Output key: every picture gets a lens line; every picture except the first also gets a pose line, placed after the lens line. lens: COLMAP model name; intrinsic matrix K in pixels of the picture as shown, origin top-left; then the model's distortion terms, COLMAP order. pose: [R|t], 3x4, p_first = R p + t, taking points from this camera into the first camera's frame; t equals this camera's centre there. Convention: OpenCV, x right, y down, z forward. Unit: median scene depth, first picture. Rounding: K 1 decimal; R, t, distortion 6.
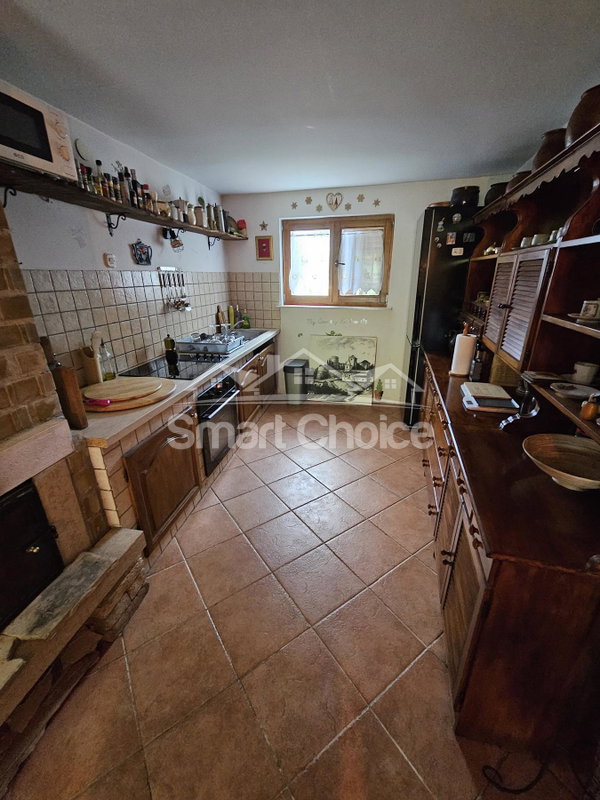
lens RADIAL K [[327.6, 0, 300.0], [0, 327.6, 400.0], [0, 0, 1]] dist [-0.001253, 0.000021]
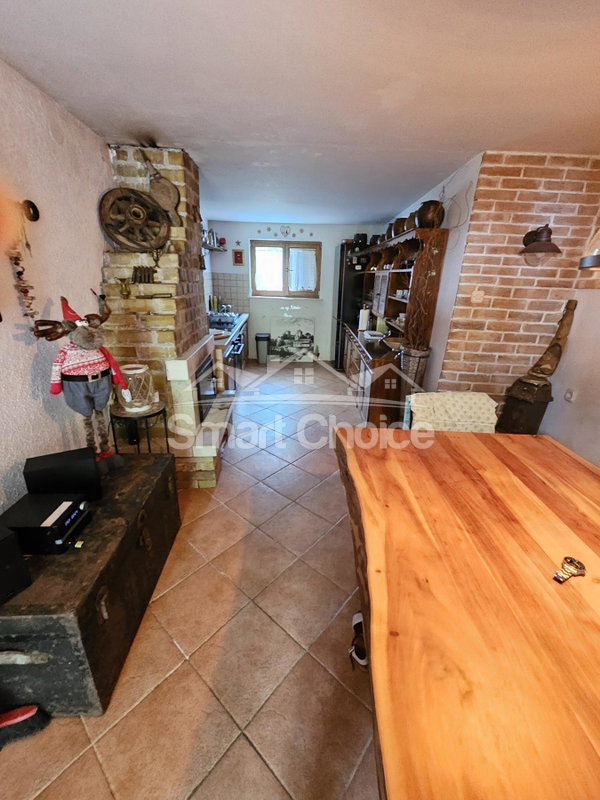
lens RADIAL K [[327.6, 0, 300.0], [0, 327.6, 400.0], [0, 0, 1]] dist [-0.001253, 0.000021]
pose [[0.967939, -0.056525, 0.244743, -0.249456], [0.056766, 0.998369, 0.006074, 0.198260], [-0.244687, 0.008014, 0.969569, -0.529301]]
